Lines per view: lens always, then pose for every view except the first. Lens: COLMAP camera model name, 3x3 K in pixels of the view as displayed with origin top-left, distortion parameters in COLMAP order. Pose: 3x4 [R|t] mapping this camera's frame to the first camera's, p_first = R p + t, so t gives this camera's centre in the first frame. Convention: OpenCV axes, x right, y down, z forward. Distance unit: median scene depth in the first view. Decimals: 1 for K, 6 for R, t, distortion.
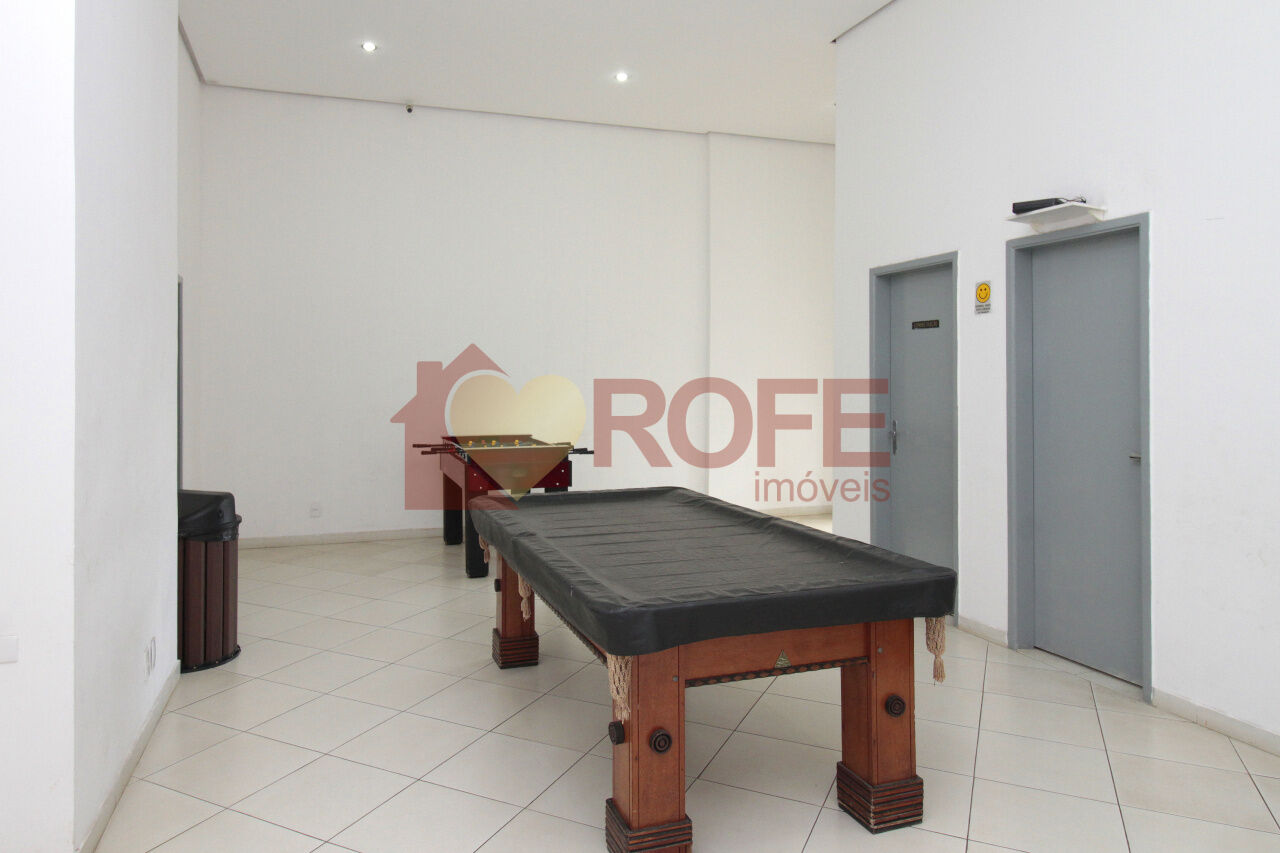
lens RADIAL K [[828.5, 0, 612.8], [0, 828.5, 426.6], [0, 0, 1]] dist [-0.001419, -0.000574]
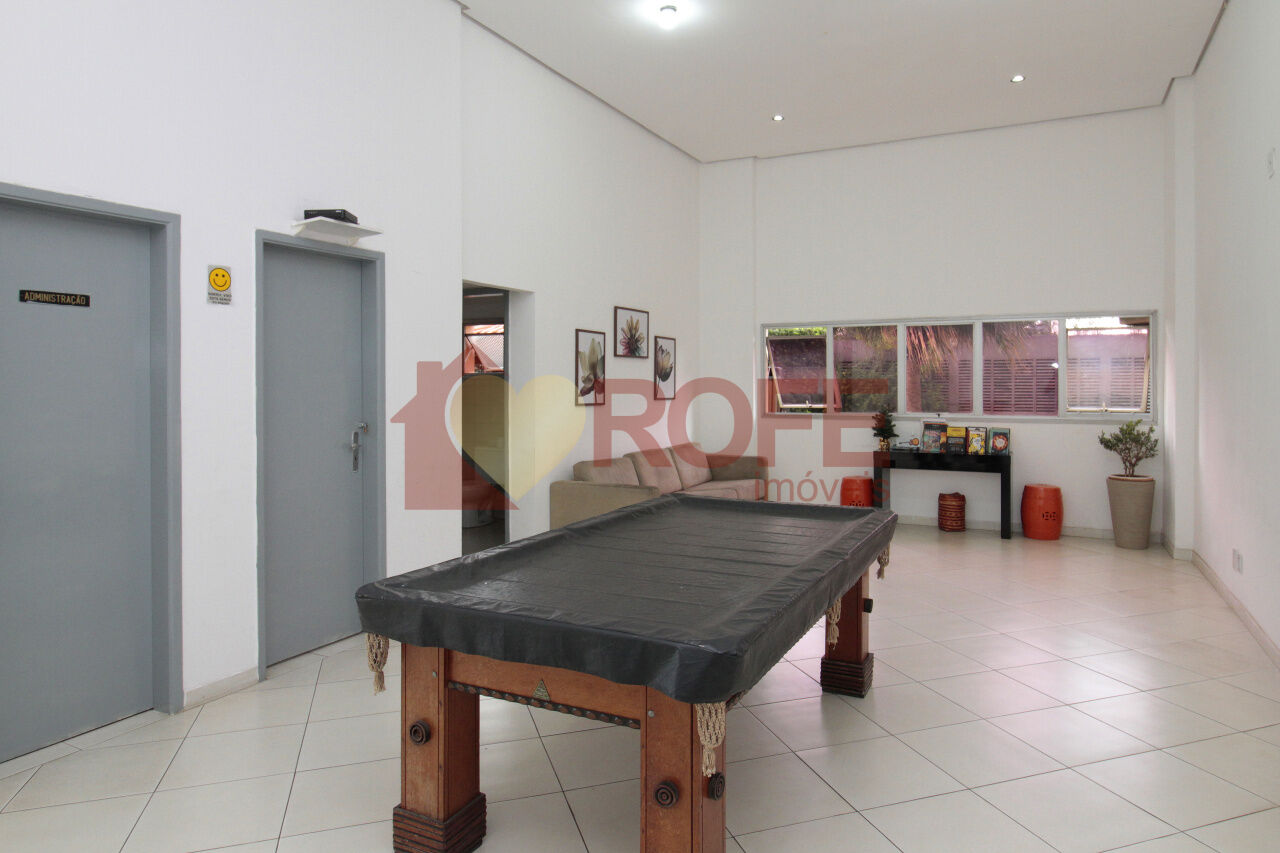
lens RADIAL K [[828.5, 0, 612.8], [0, 828.5, 426.6], [0, 0, 1]] dist [-0.001419, -0.000574]
pose [[-0.677492, -0.034174, 0.734736, -0.429584], [0.049928, 0.994479, 0.092293, -0.071996], [-0.733833, 0.099212, -0.672046, 1.280583]]
